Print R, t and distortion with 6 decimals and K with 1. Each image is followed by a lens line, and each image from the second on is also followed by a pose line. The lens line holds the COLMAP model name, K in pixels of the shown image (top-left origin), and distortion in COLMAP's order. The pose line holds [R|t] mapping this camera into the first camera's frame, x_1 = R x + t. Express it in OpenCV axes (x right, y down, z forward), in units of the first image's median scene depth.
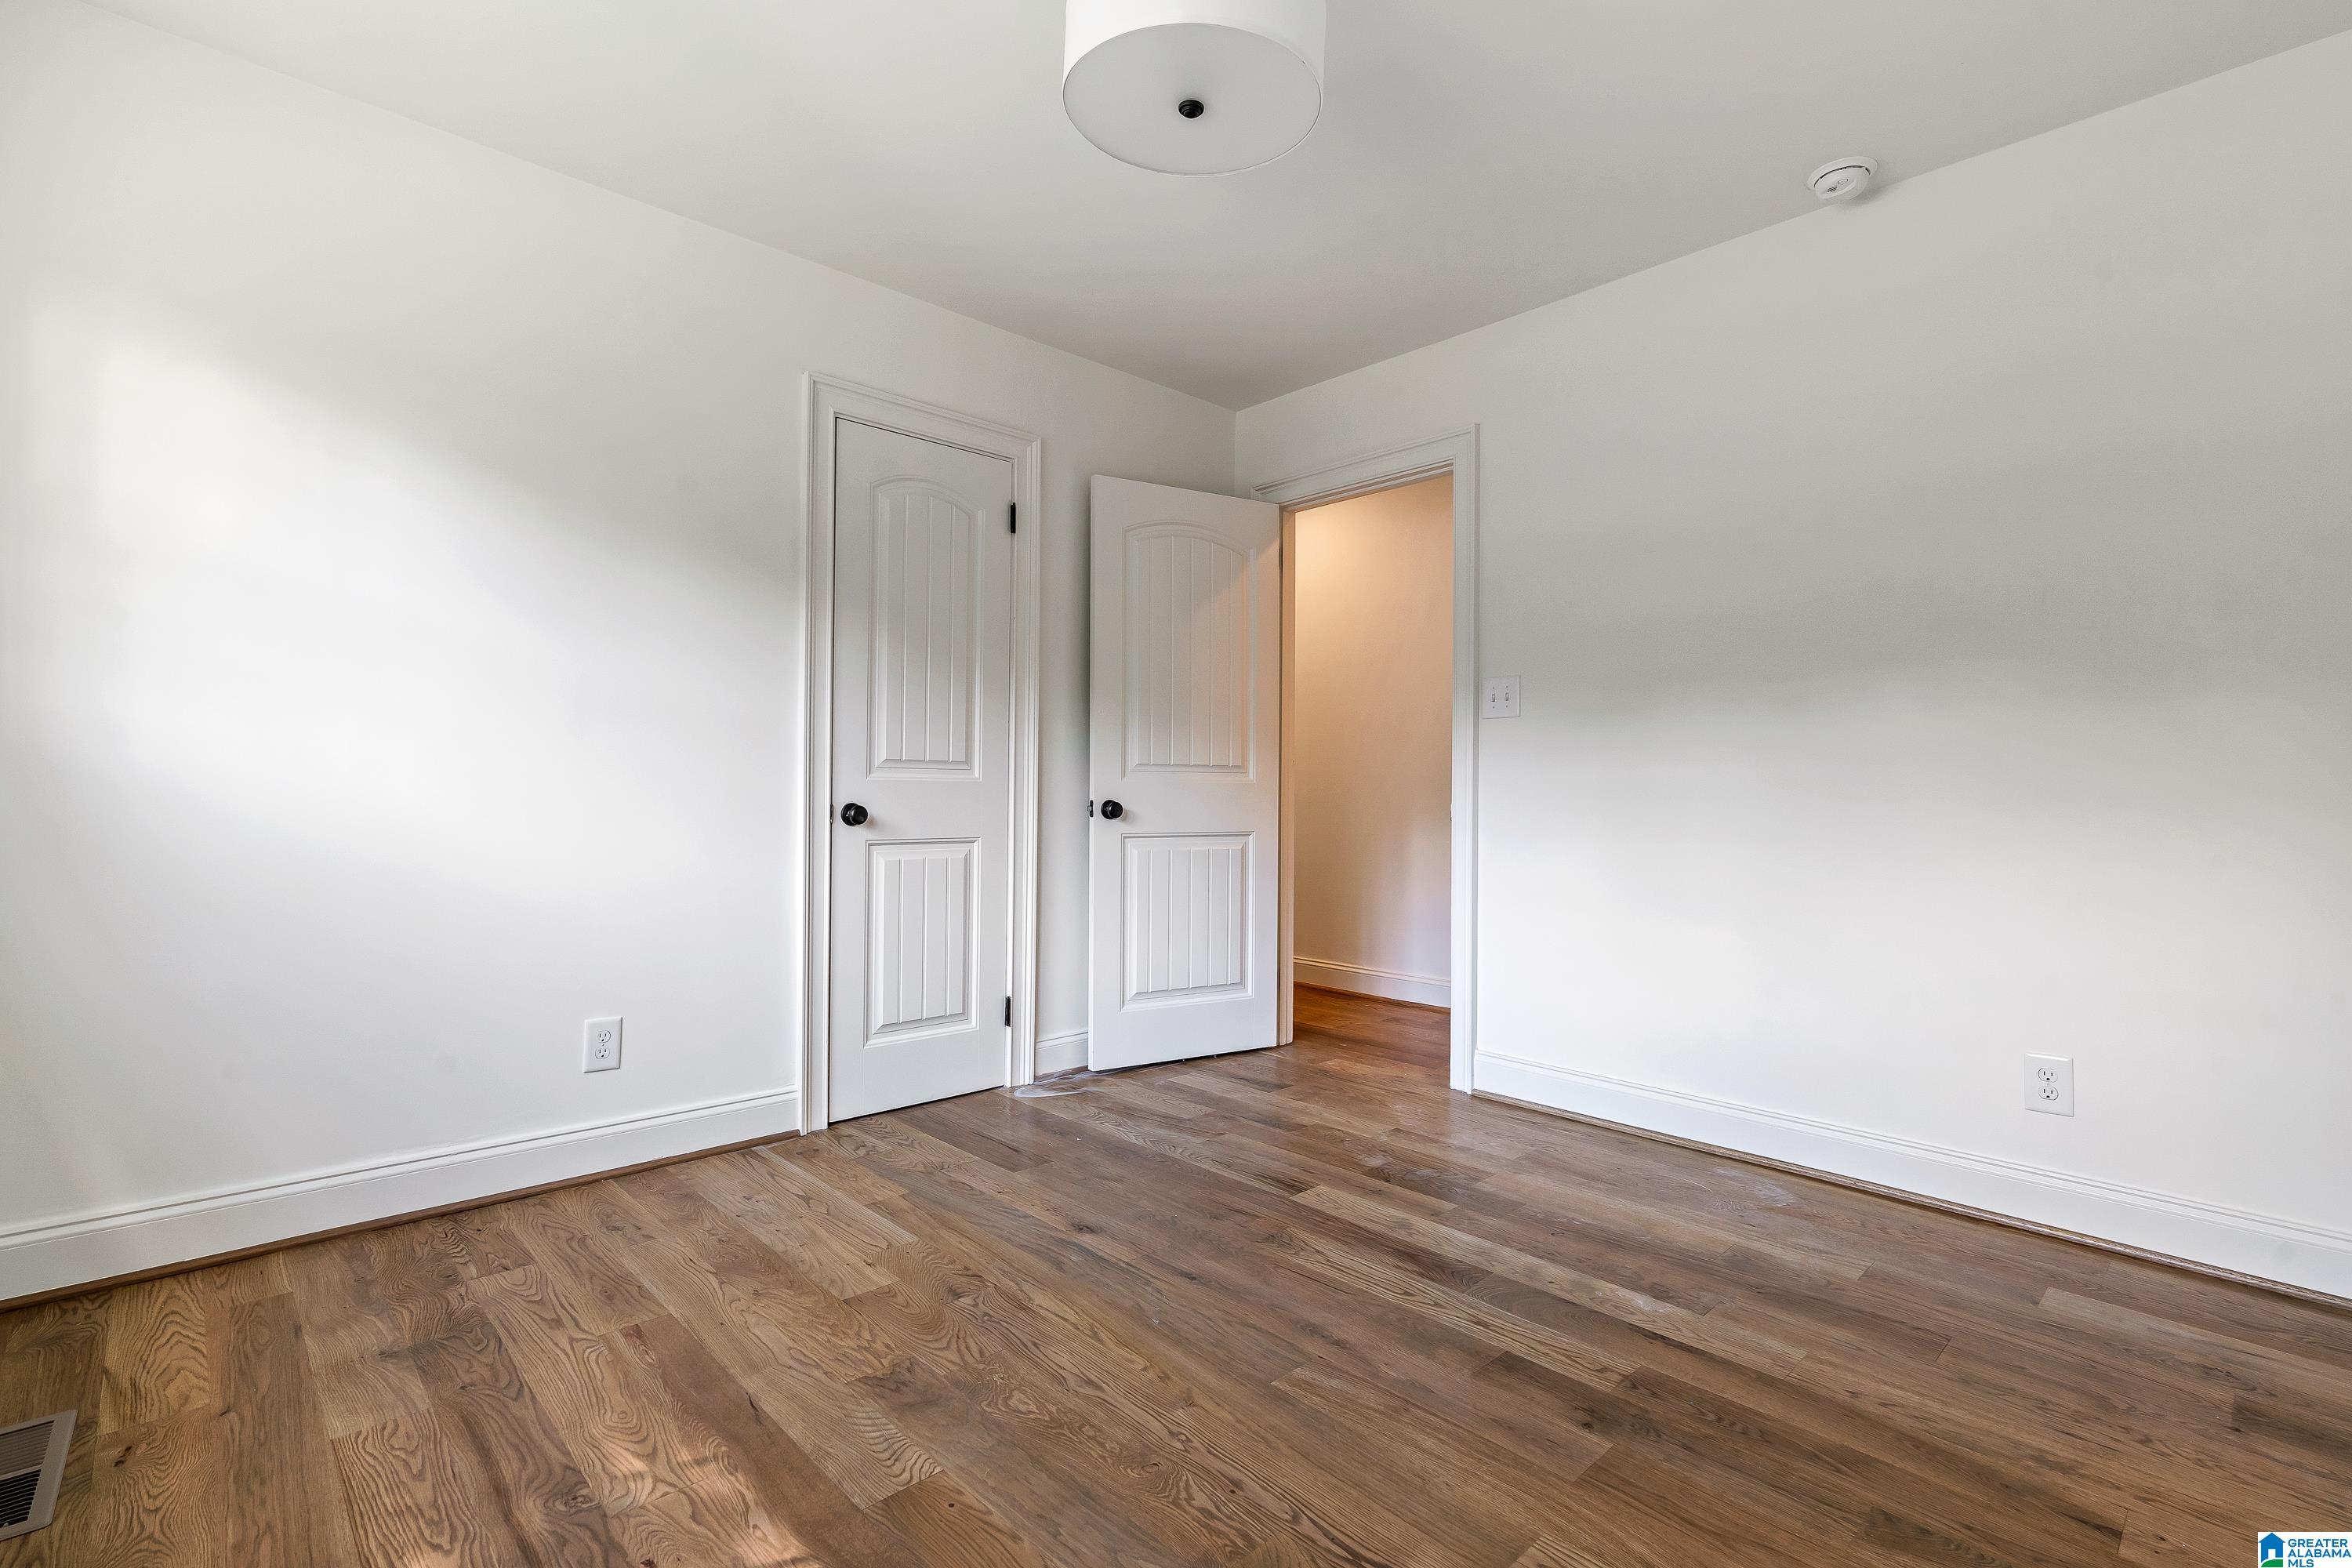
lens RADIAL K [[1077.5, 0, 1176.0], [0, 1077.5, 784.0], [0, 0, 1]] dist [-0.002641, -0.000674]
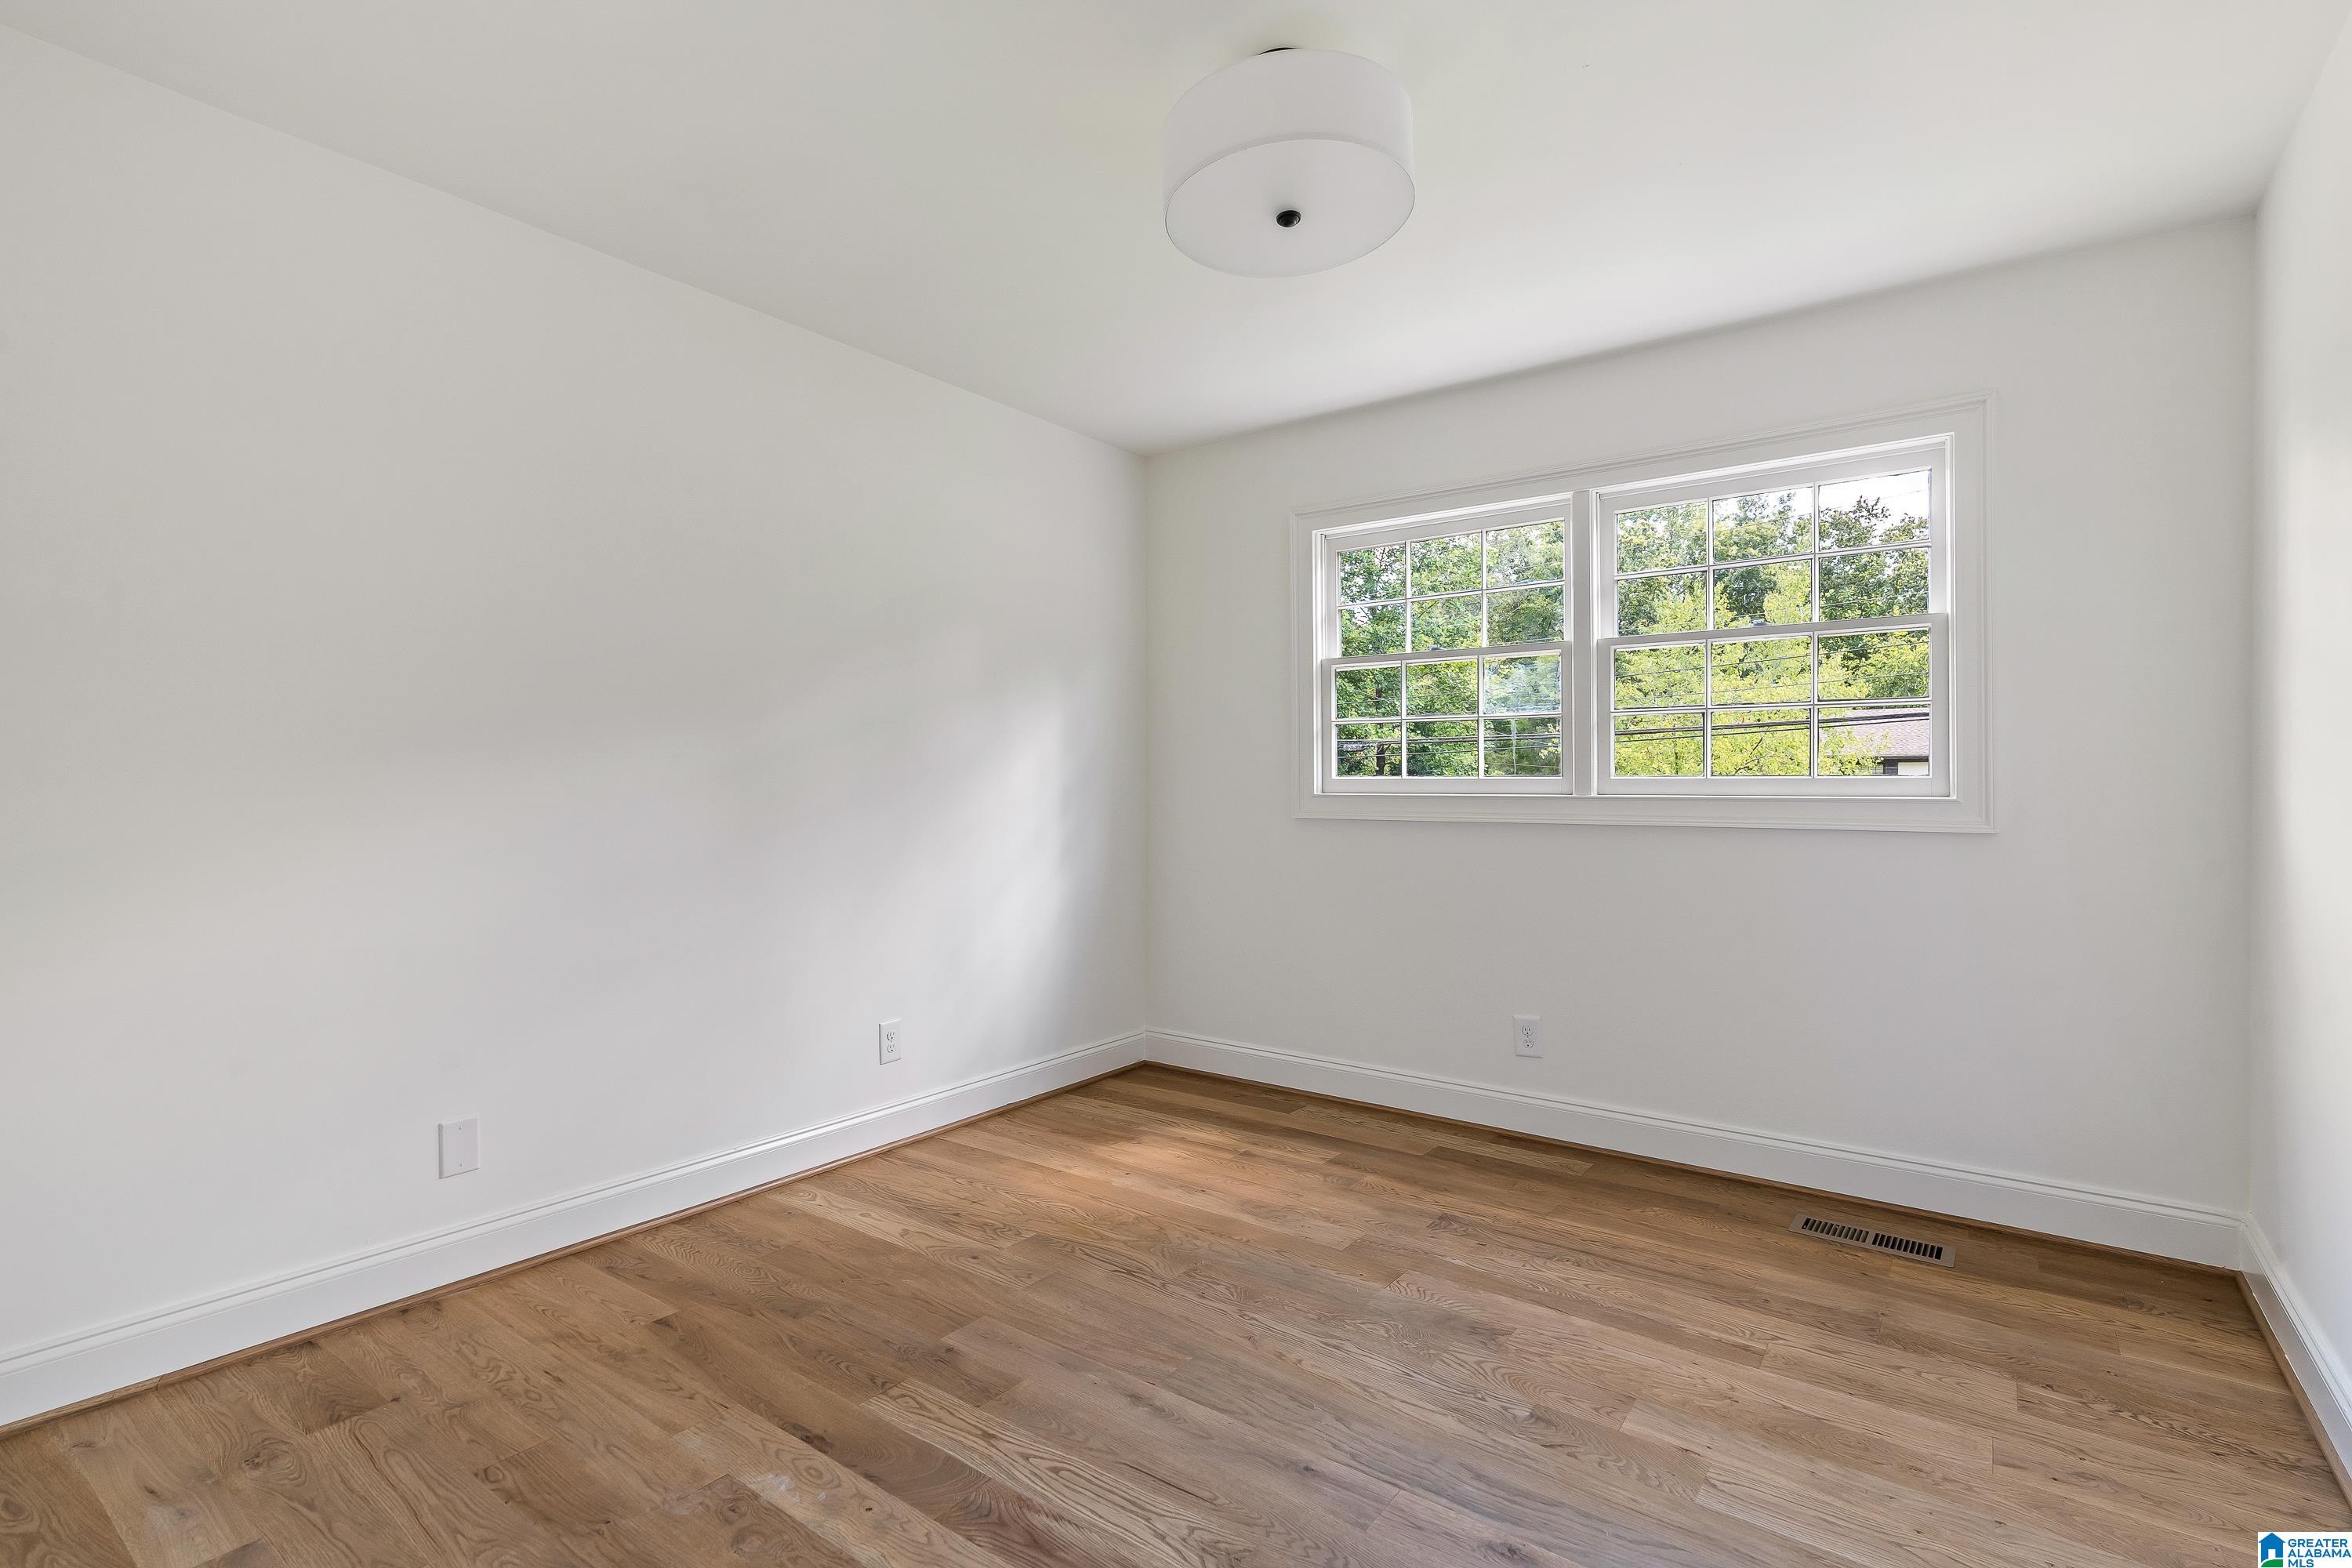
lens RADIAL K [[1077.5, 0, 1176.0], [0, 1077.5, 784.0], [0, 0, 1]] dist [-0.002641, -0.000674]
pose [[-0.984606, -0.011667, -0.174396, 0.301960], [-0.010287, 0.999908, -0.008817, -0.073748], [0.174483, -0.006887, -0.984636, 2.036293]]
